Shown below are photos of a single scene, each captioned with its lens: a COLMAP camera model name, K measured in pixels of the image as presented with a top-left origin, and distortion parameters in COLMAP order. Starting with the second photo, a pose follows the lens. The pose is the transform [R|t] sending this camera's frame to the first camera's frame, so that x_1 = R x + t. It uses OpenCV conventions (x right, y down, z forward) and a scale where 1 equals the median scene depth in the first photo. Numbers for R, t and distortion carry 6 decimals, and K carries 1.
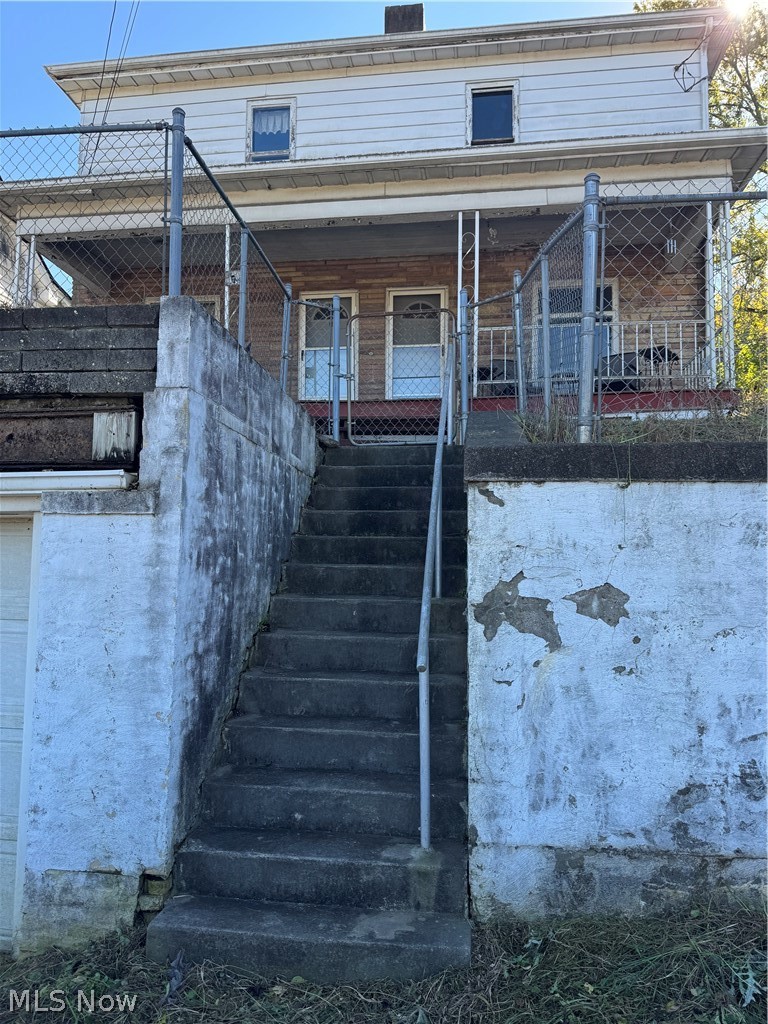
lens RADIAL K [[702.3, 0, 370.5], [0, 702.3, 521.4], [0, 0, 1]] dist [0.056549, -0.078605]
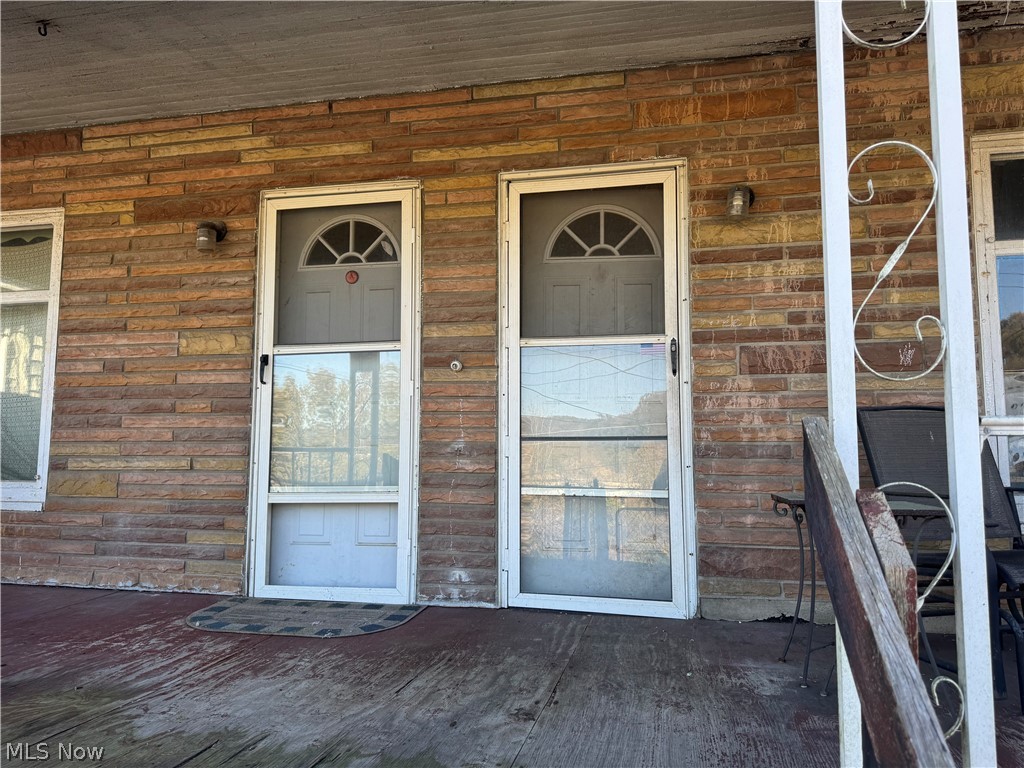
lens RADIAL K [[702.3, 0, 515.8], [0, 702.3, 386.8], [0, 0, 1]] dist [0.056549, -0.078605]
pose [[0.997309, -0.013293, -0.072103, 0.138706], [0.011080, 0.999458, -0.031003, -0.565512], [0.072476, 0.030120, 0.996915, 1.734565]]
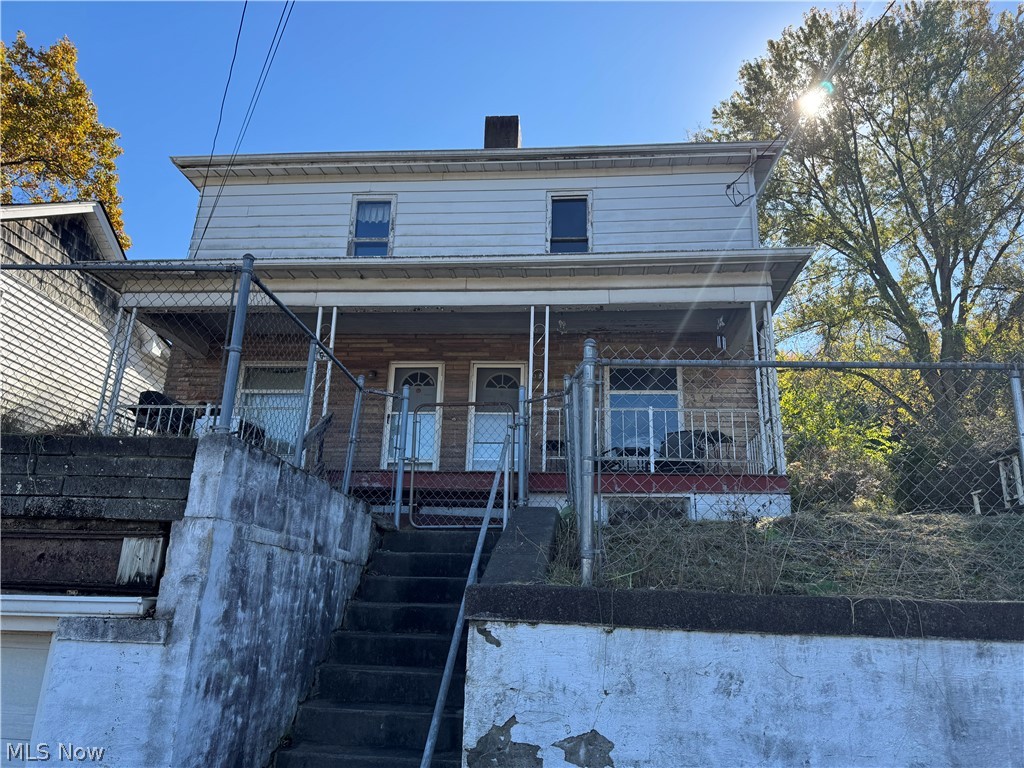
lens RADIAL K [[702.3, 0, 511.1], [0, 702.3, 396.8], [0, 0, 1]] dist [0.056549, -0.078605]
pose [[0.998705, 0.032196, 0.039396, 0.113008], [-0.022775, 0.975299, -0.219710, -0.114056], [-0.045497, 0.218528, 0.974769, -0.084167]]
